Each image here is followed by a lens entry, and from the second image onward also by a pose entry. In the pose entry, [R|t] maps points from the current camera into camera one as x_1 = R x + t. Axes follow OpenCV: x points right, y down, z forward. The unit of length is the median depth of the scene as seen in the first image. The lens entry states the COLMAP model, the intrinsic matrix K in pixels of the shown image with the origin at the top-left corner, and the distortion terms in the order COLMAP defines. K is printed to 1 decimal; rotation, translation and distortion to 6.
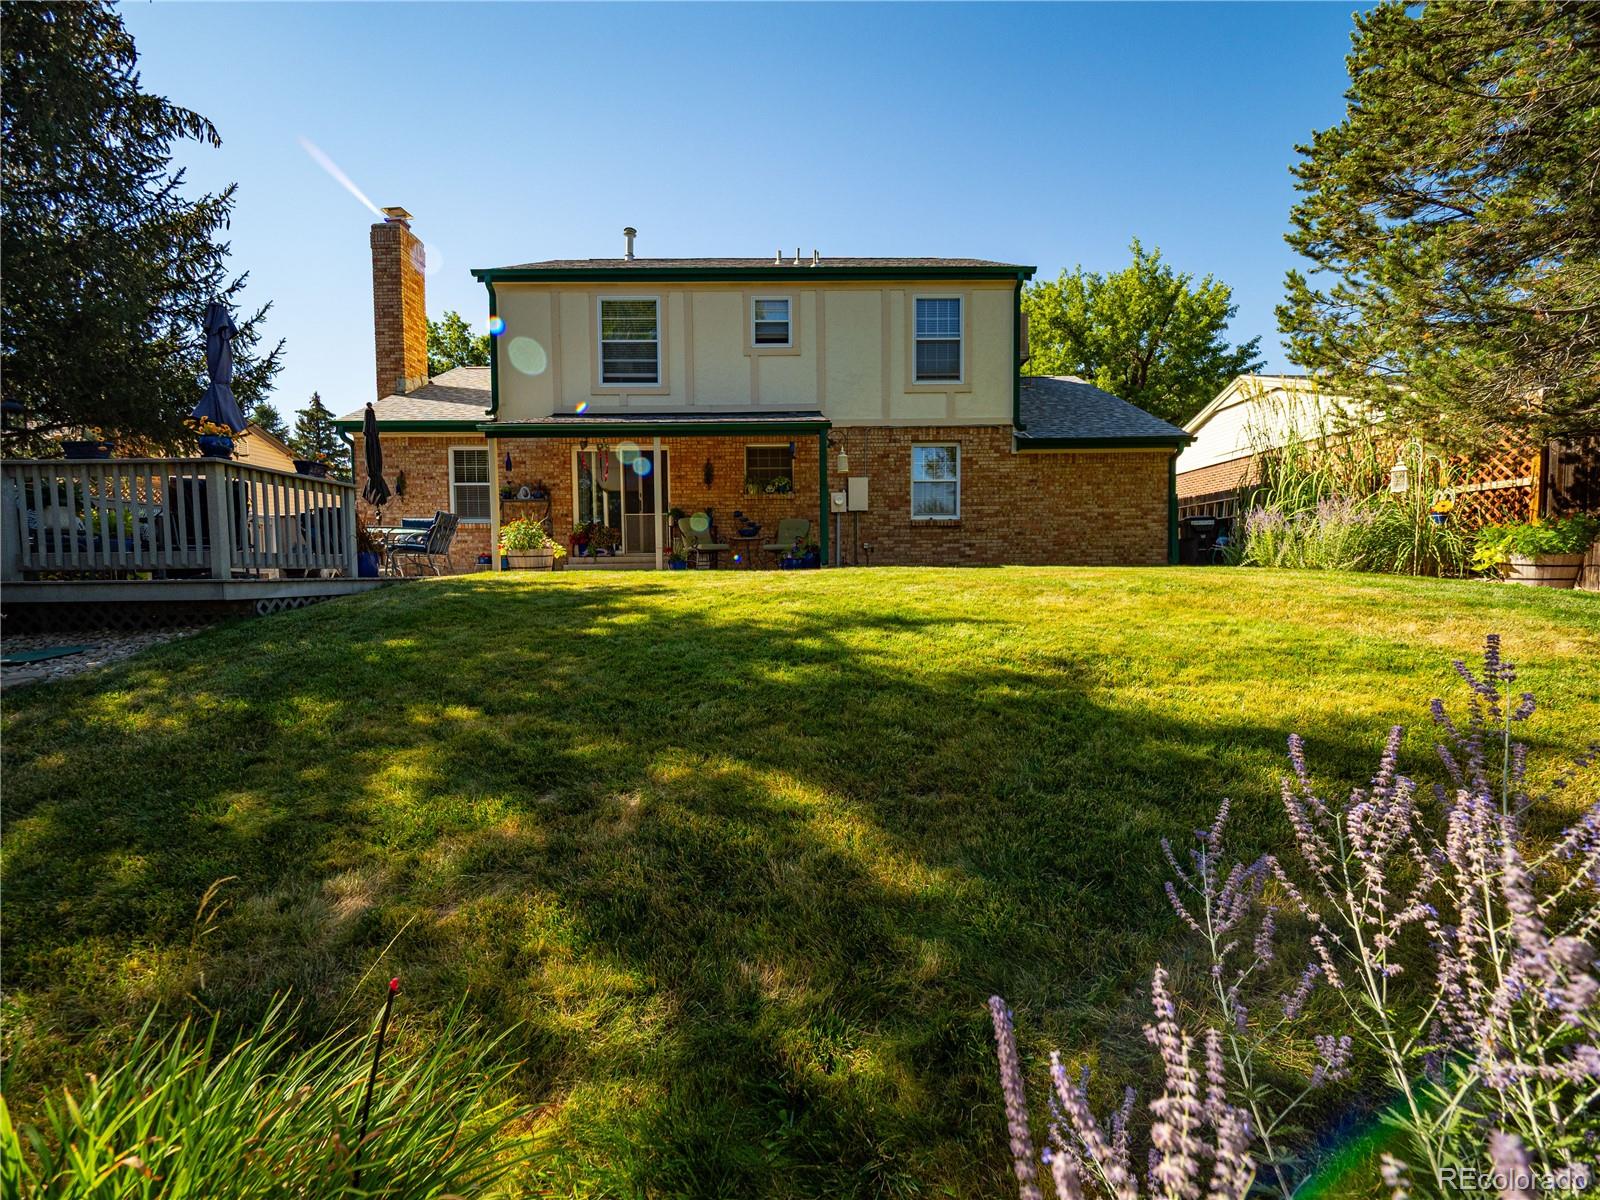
lens RADIAL K [[675.1, 0, 793.9], [0, 675.1, 611.0], [0, 0, 1]] dist [-0.009659, -0.000131]
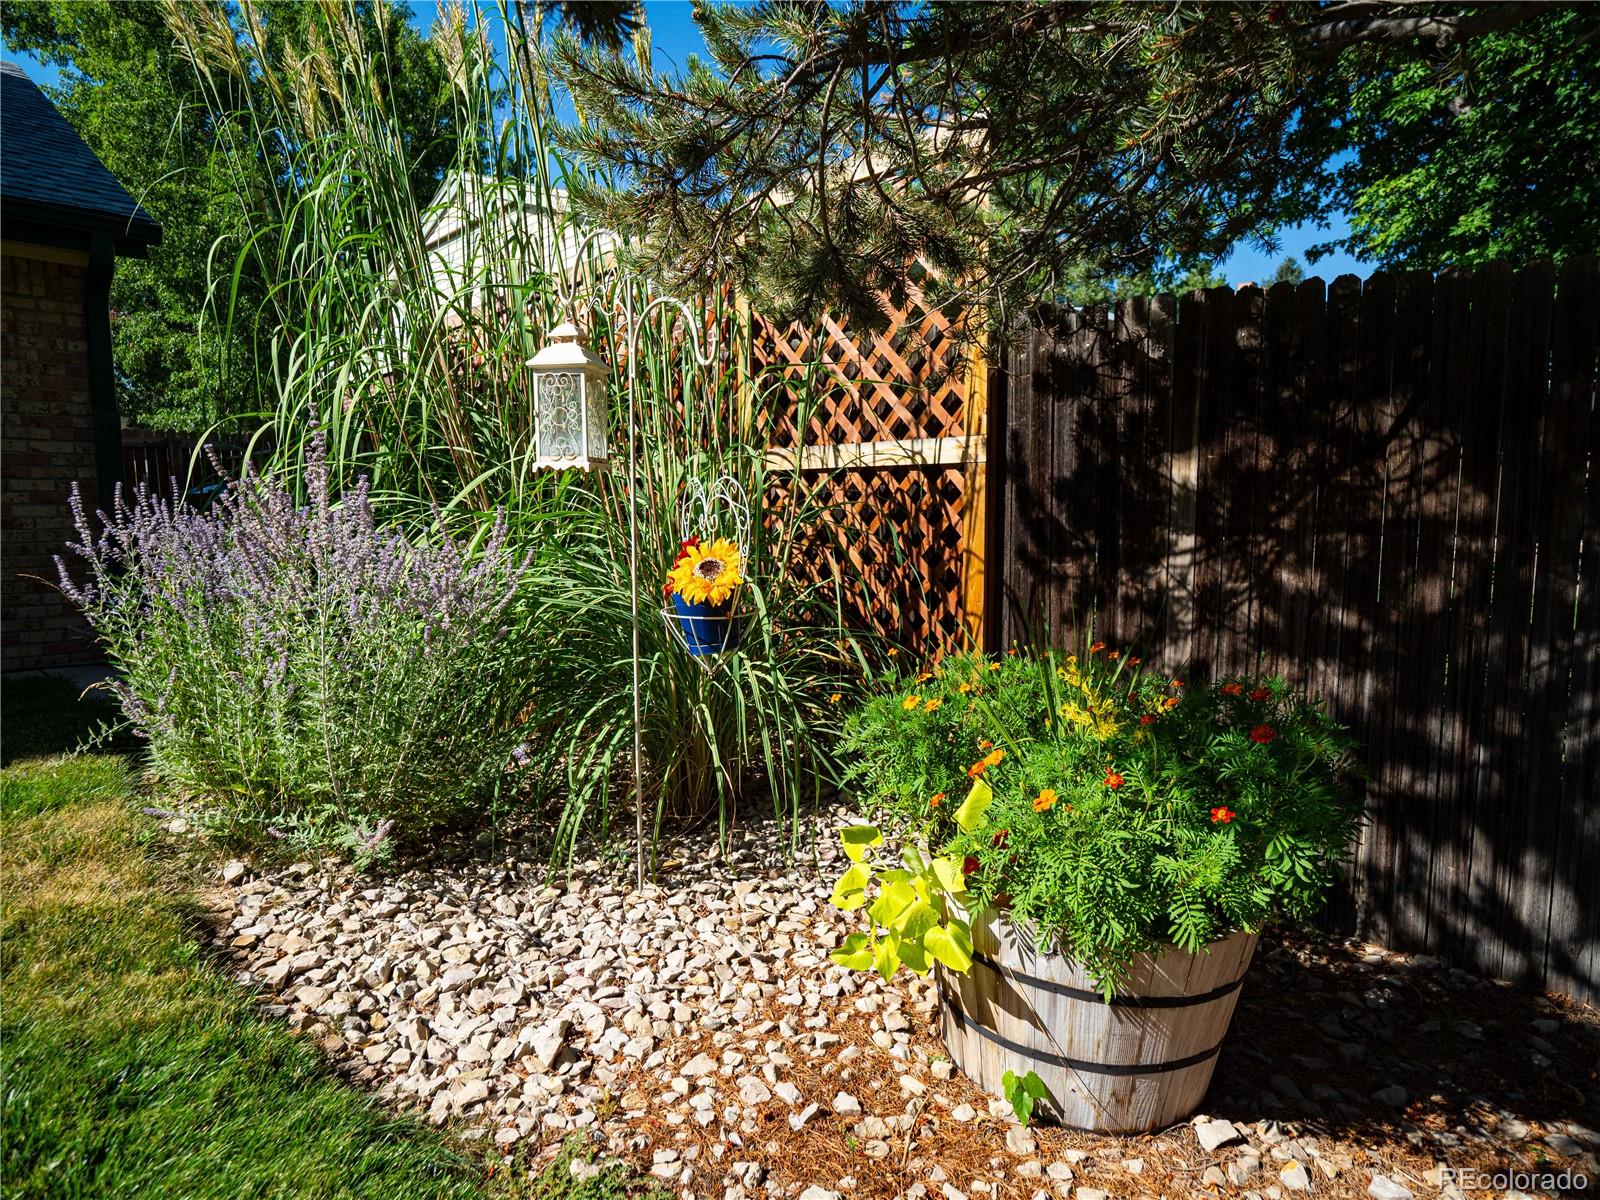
lens RADIAL K [[927.5, 0, 798.9], [0, 927.5, 605.9], [0, 0, 1]] dist [-0.008993, 0.000578]
pose [[0.715994, -0.066140, 0.694966, 0.755008], [0.038442, 0.997727, 0.055348, -0.148739], [-0.697047, -0.012913, 0.716909, 0.742993]]
